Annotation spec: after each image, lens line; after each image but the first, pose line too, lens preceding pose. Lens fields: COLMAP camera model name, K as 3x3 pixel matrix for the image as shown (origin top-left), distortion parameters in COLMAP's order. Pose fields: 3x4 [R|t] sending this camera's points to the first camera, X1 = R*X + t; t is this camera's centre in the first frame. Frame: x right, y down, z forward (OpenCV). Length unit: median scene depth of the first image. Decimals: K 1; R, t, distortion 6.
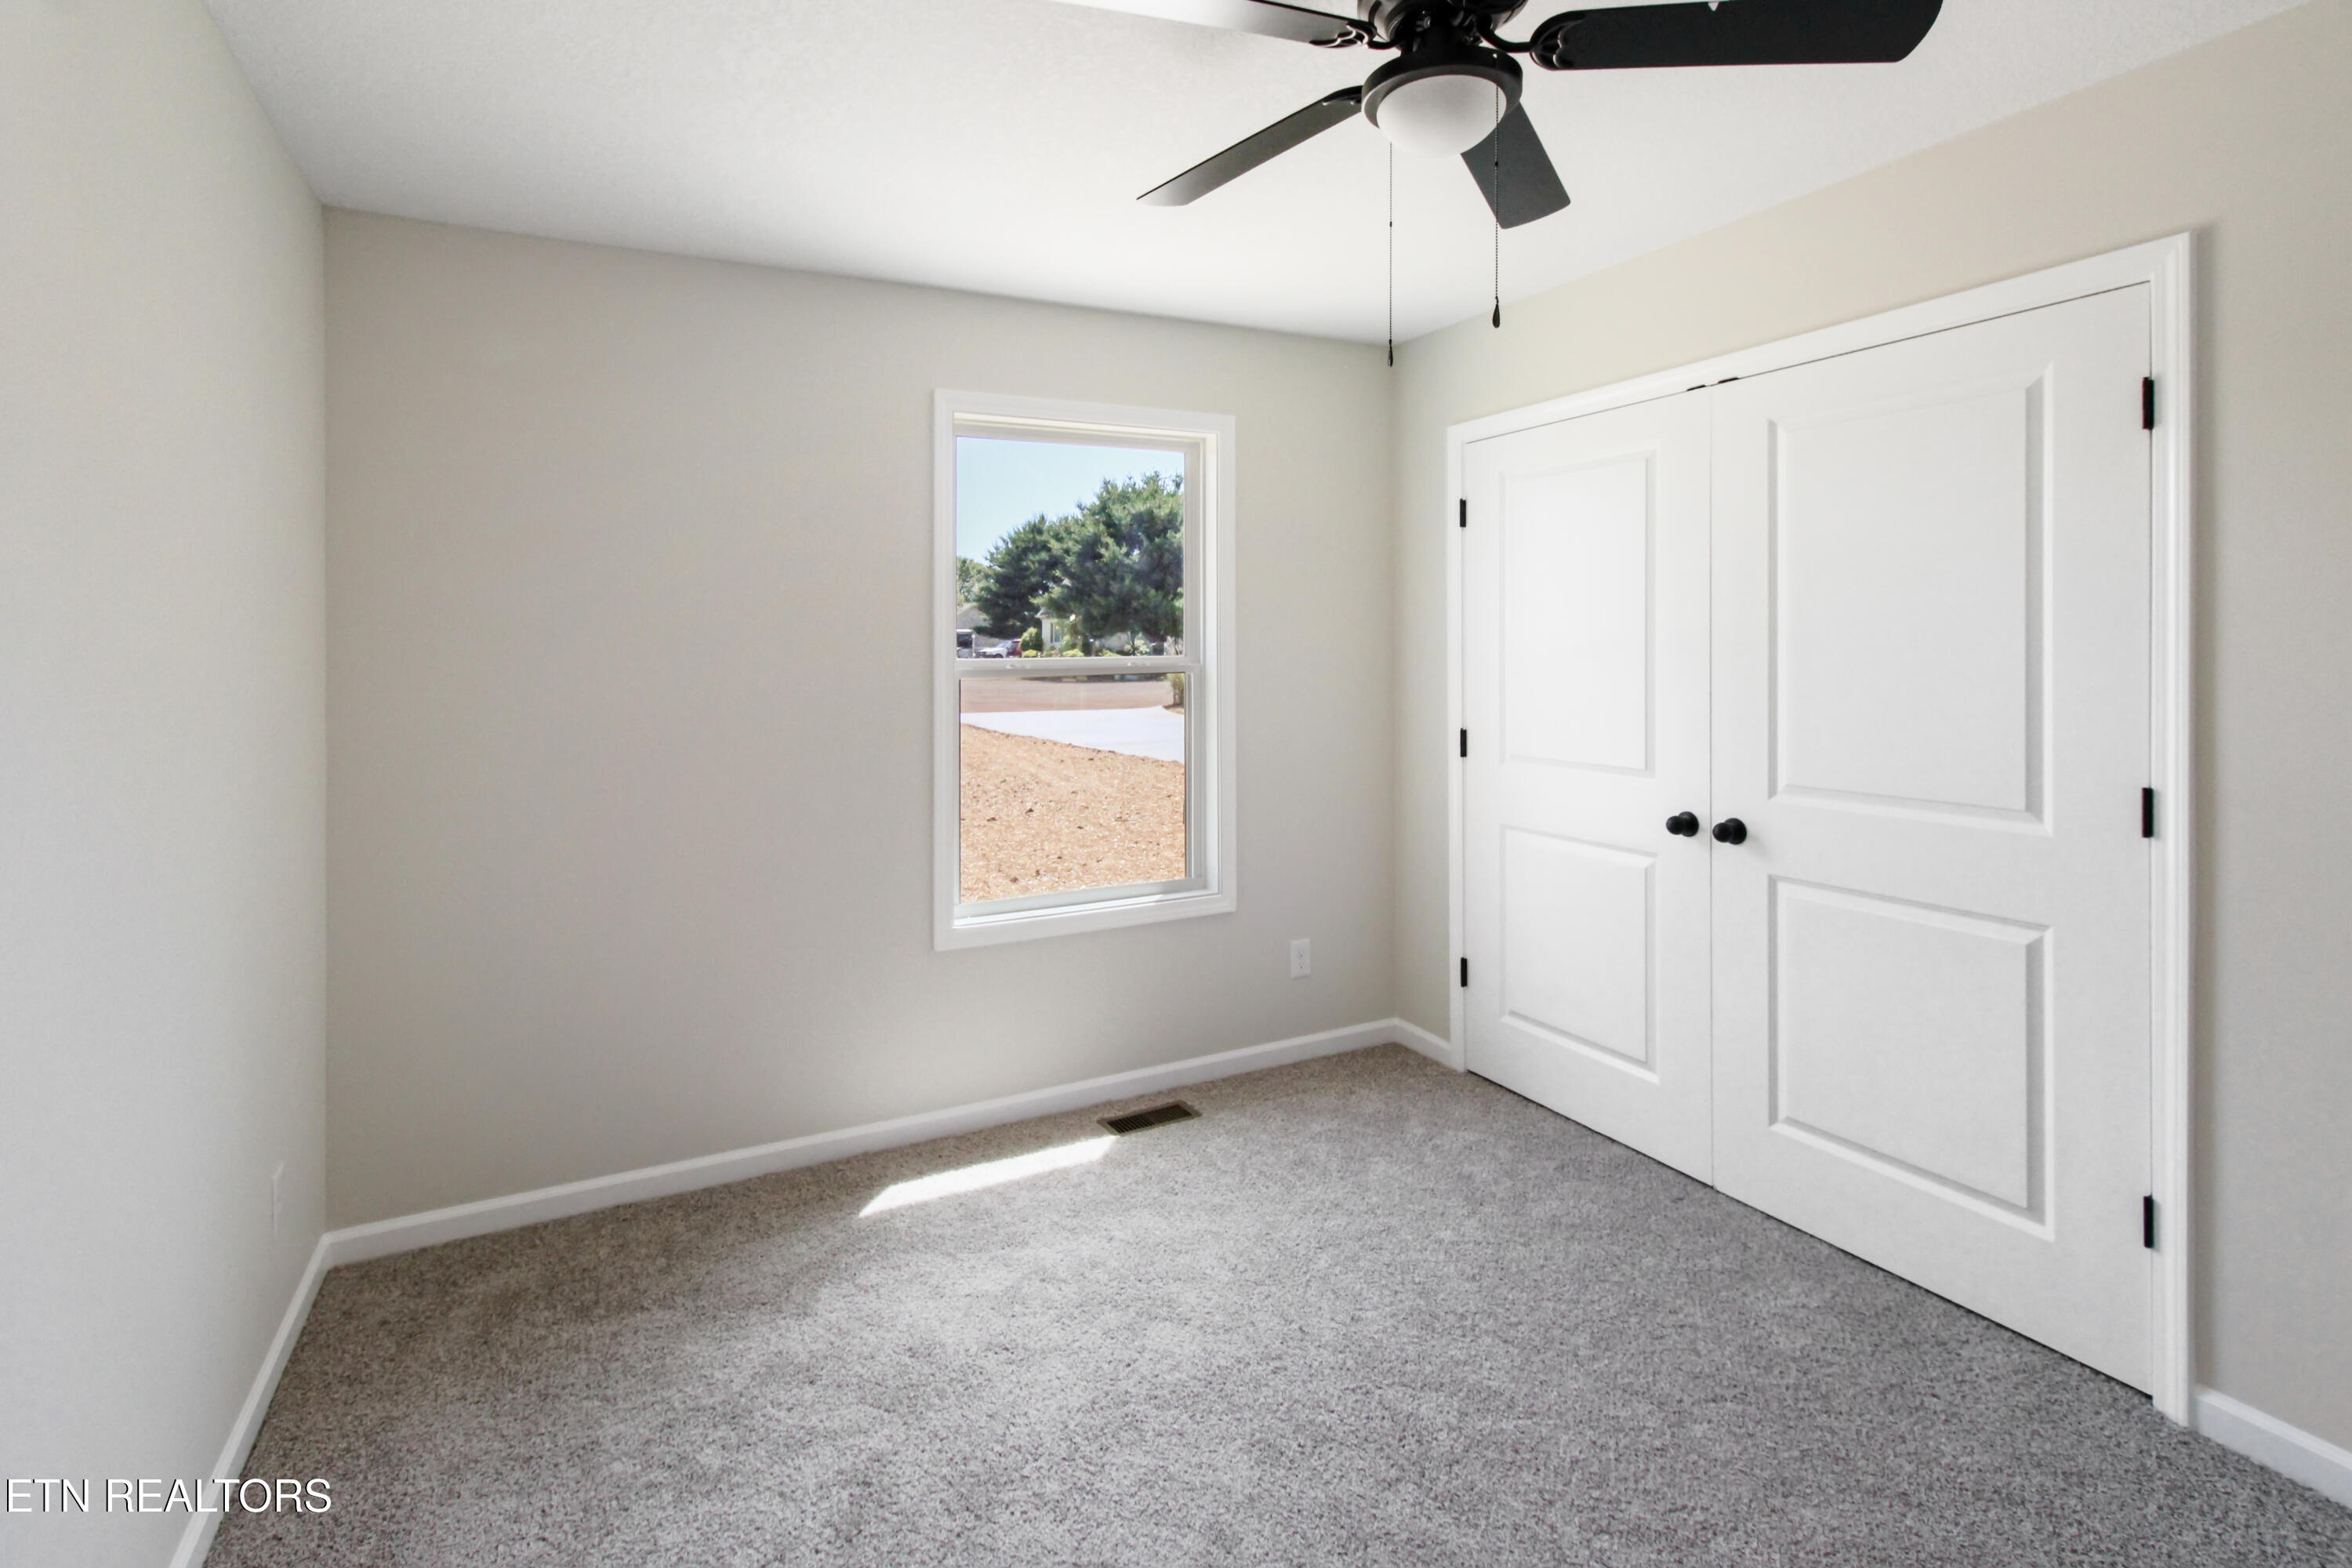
lens RADIAL K [[1137.0, 0, 1183.7], [0, 1137.0, 661.9], [0, 0, 1]] dist [0.002733, -0.000304]
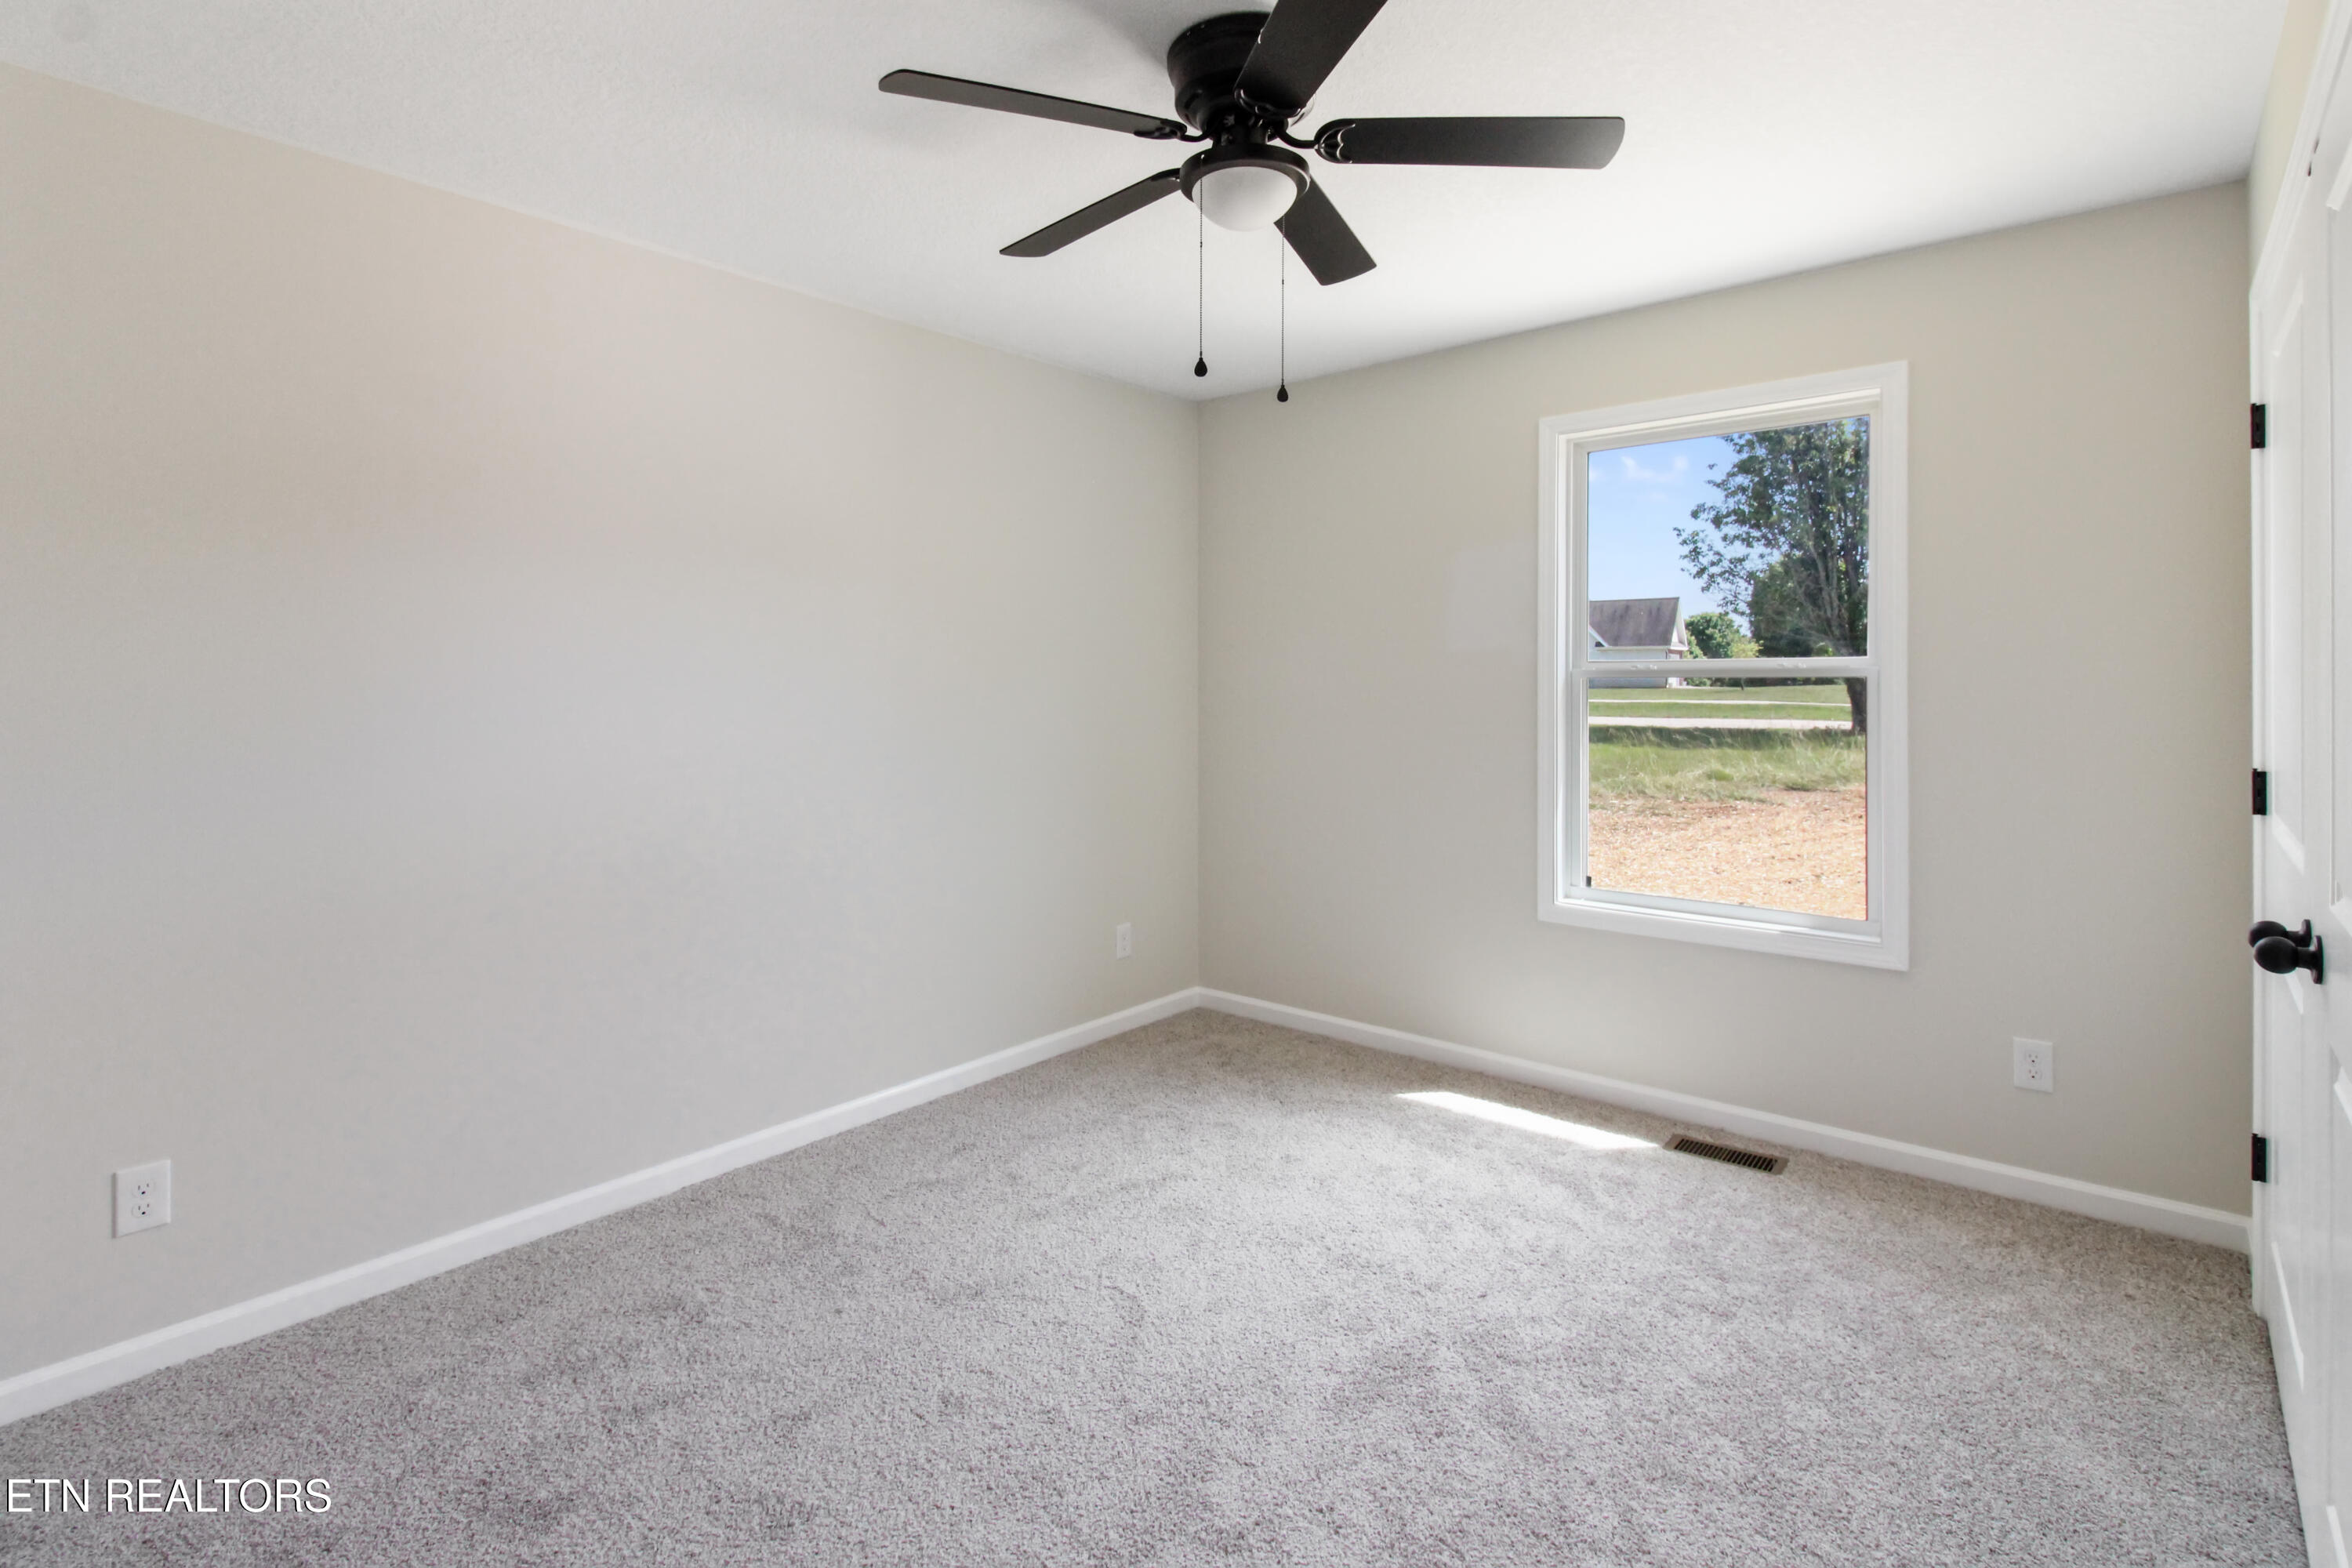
lens RADIAL K [[1169.5, 0, 1179.2], [0, 1169.5, 656.2], [0, 0, 1]] dist [0.017601, 0.000011]
pose [[0.370053, -0.004820, -0.928998, 0.873809], [0.001610, 0.999988, -0.004547, -0.003351], [0.929009, 0.000187, 0.370057, 0.282597]]
